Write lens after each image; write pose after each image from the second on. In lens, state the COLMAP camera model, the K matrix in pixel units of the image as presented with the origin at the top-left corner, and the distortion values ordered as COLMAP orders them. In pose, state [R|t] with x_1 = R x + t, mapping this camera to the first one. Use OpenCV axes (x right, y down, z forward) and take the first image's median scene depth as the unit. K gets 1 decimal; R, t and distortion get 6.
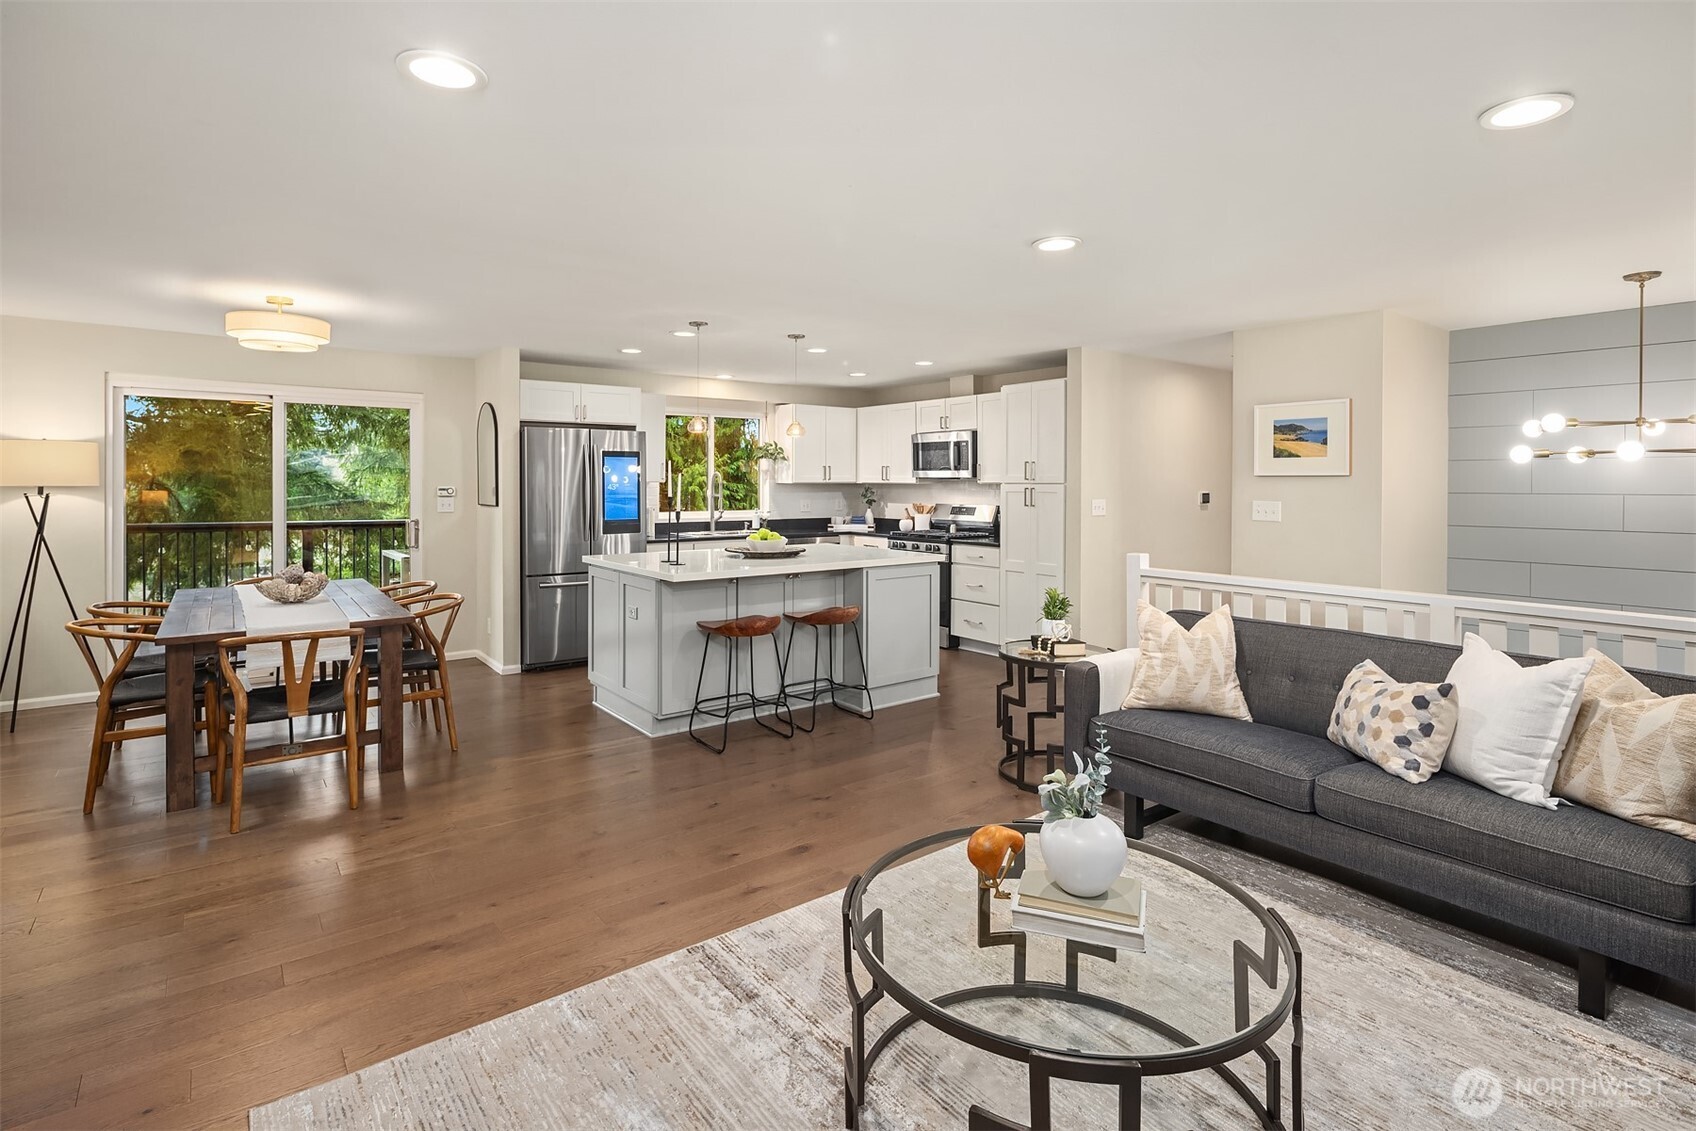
lens RADIAL K [[822.5, 0, 850.4], [0, 822.5, 495.4], [0, 0, 1]] dist [0.009185, -0.007793]
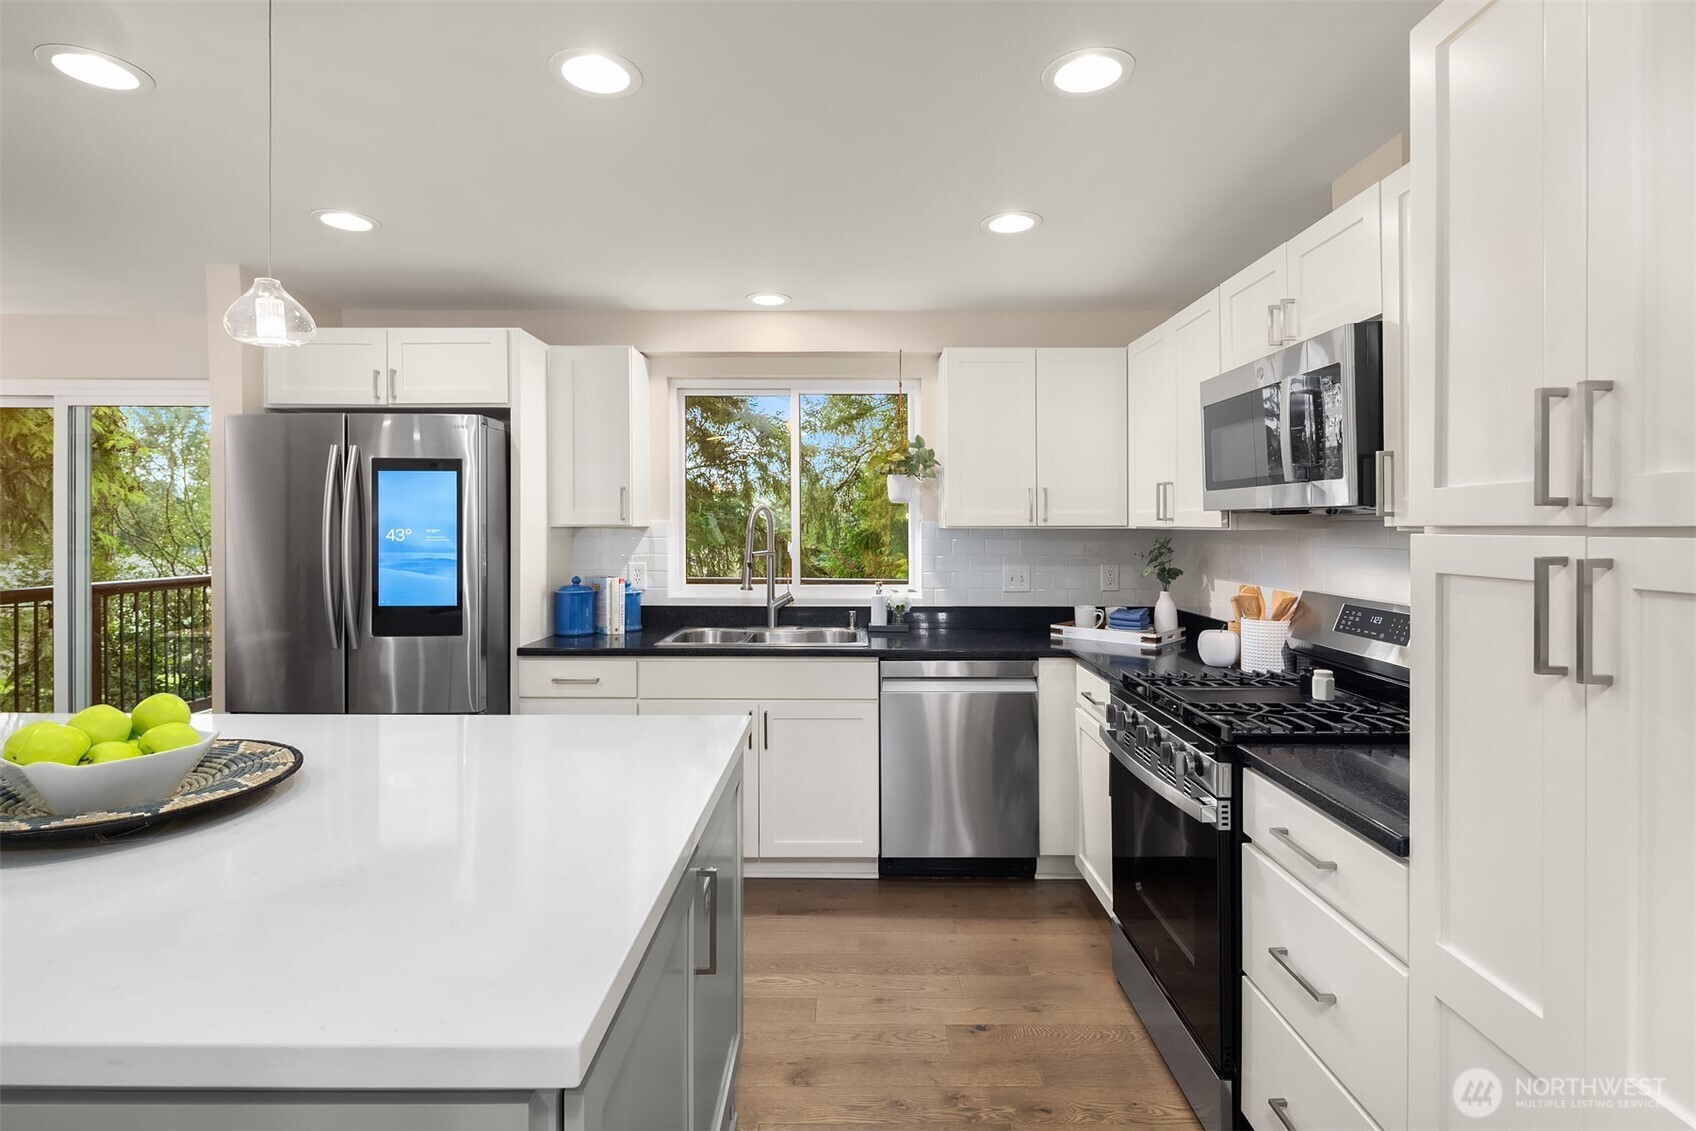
lens RADIAL K [[822.5, 0, 857.2], [0, 822.5, 529.3], [0, 0, 1]] dist [0.009185, -0.007793]
pose [[0.793522, 0.001206, -0.608541, 0.199752], [-0.009561, 0.999899, -0.010487, -0.011359], [0.608467, 0.014140, 0.793453, 0.778411]]
